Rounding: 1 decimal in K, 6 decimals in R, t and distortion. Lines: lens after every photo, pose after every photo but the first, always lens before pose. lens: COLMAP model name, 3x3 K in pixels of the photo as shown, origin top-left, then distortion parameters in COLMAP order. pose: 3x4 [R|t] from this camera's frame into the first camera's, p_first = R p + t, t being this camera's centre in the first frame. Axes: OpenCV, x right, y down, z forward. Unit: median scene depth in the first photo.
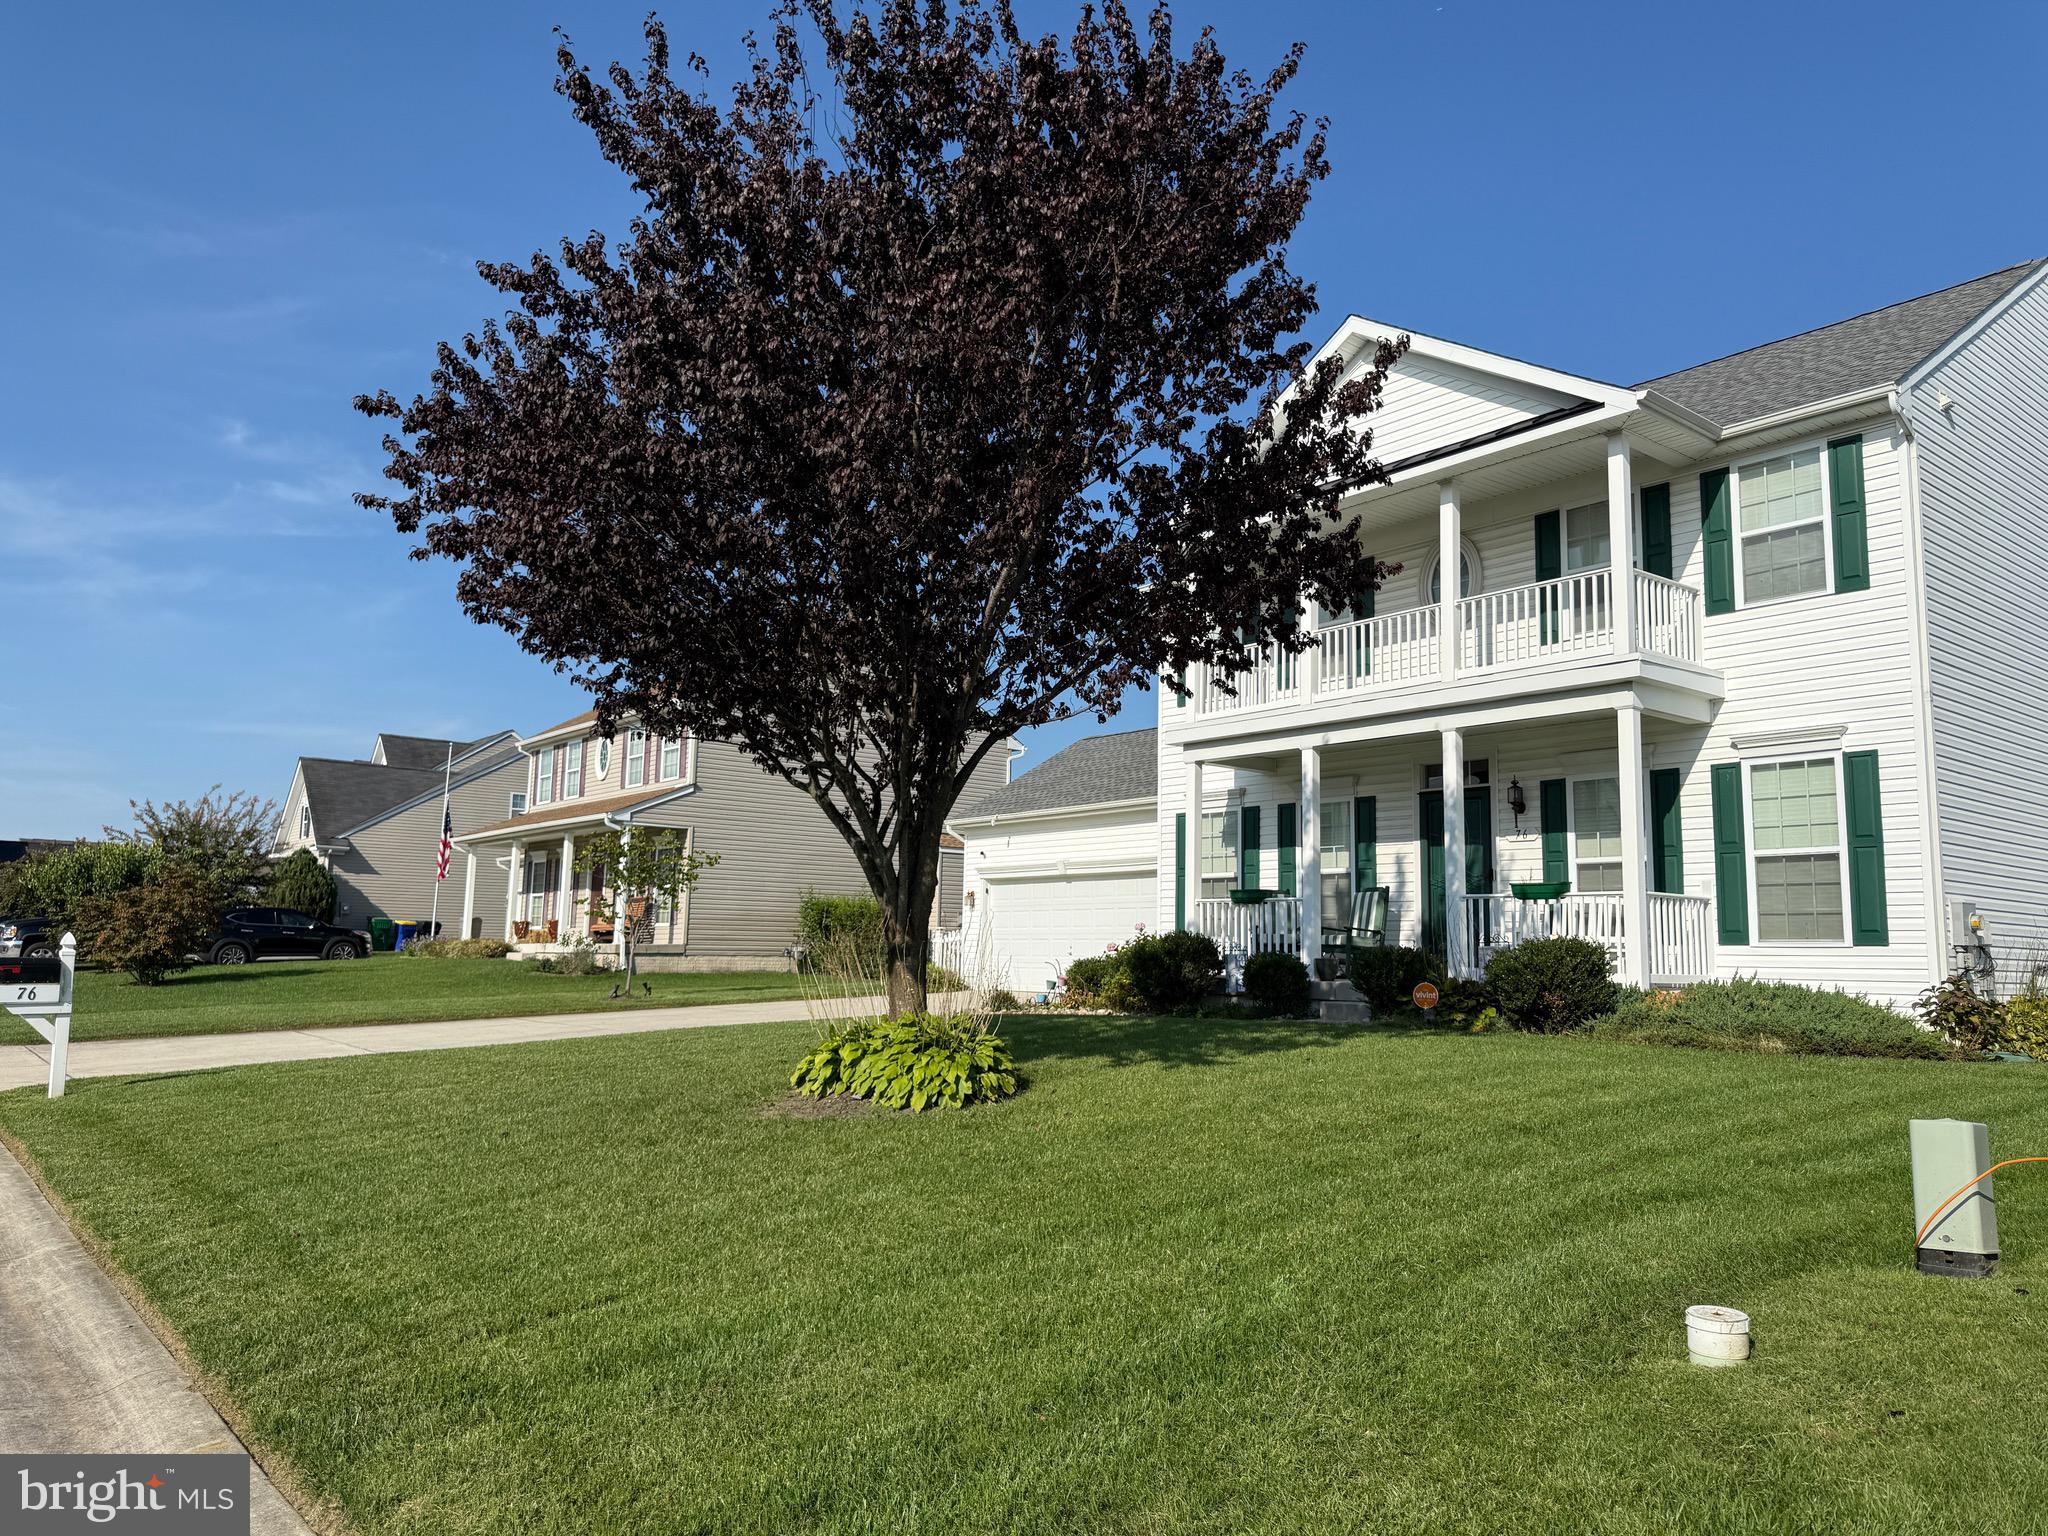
lens RADIAL K [[1464.2, 0, 1028.7], [0, 1464.2, 768.9], [0, 0, 1]] dist [0.002873, 0.001343]
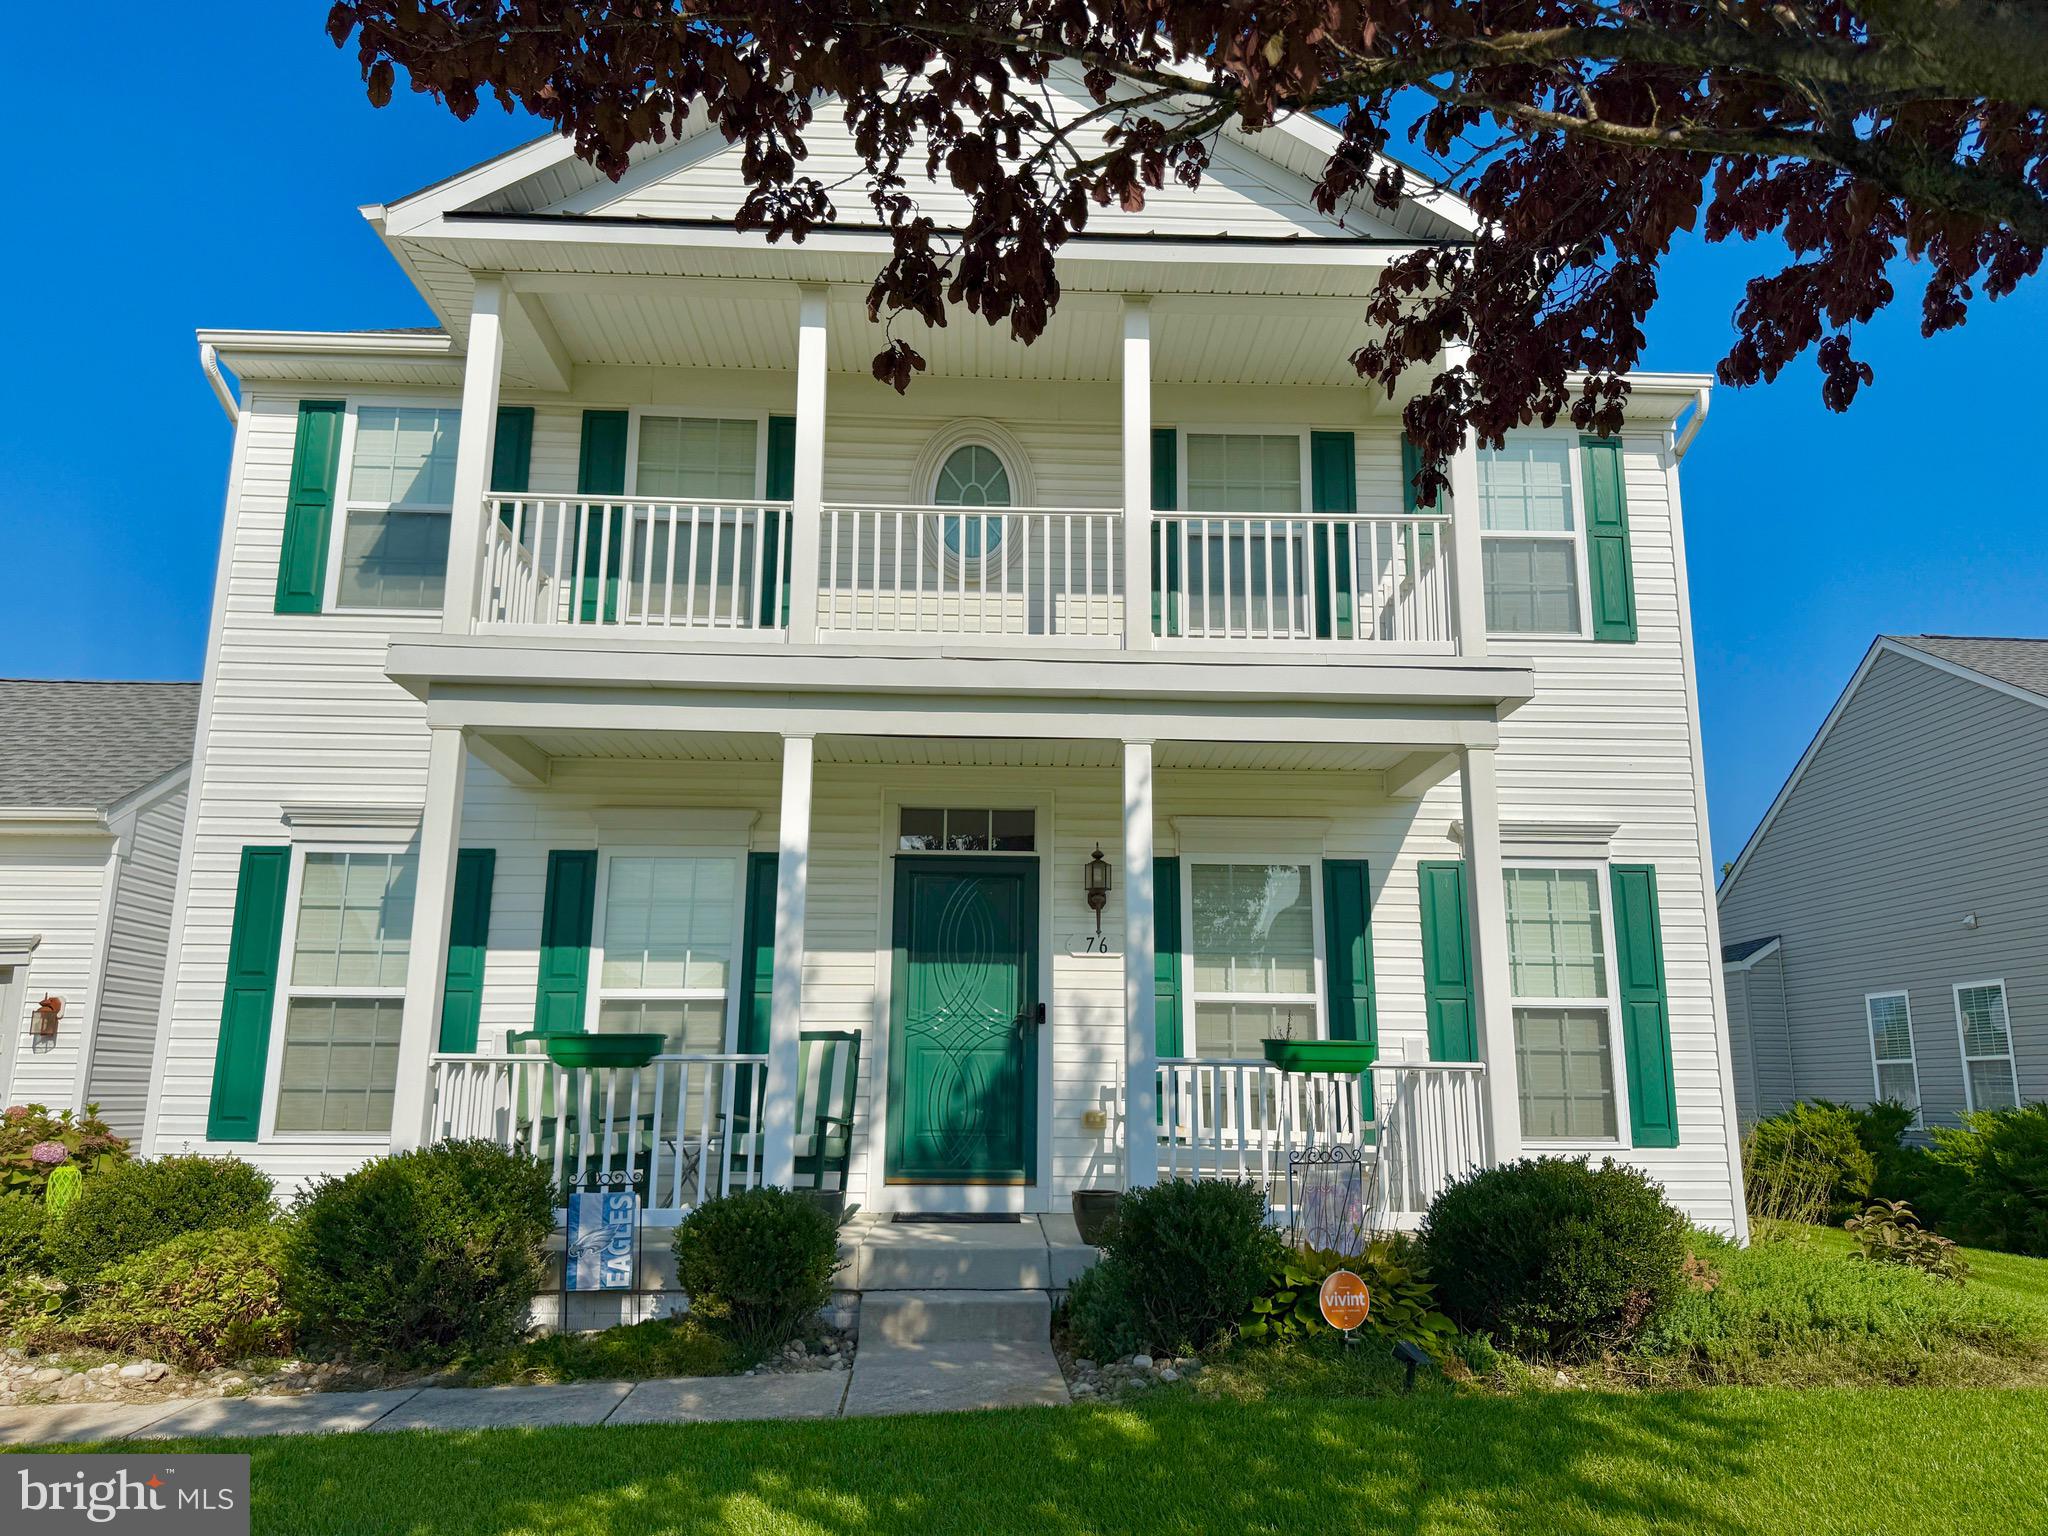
lens RADIAL K [[1464.2, 0, 1022.1], [0, 1464.2, 763.8], [0, 0, 1]] dist [0.002873, 0.001343]
pose [[0.575623, 0.167117, 0.800456, -0.165539], [-0.093468, 0.985925, -0.138623, 0.062007], [-0.812356, 0.004977, 0.583141, 0.783093]]
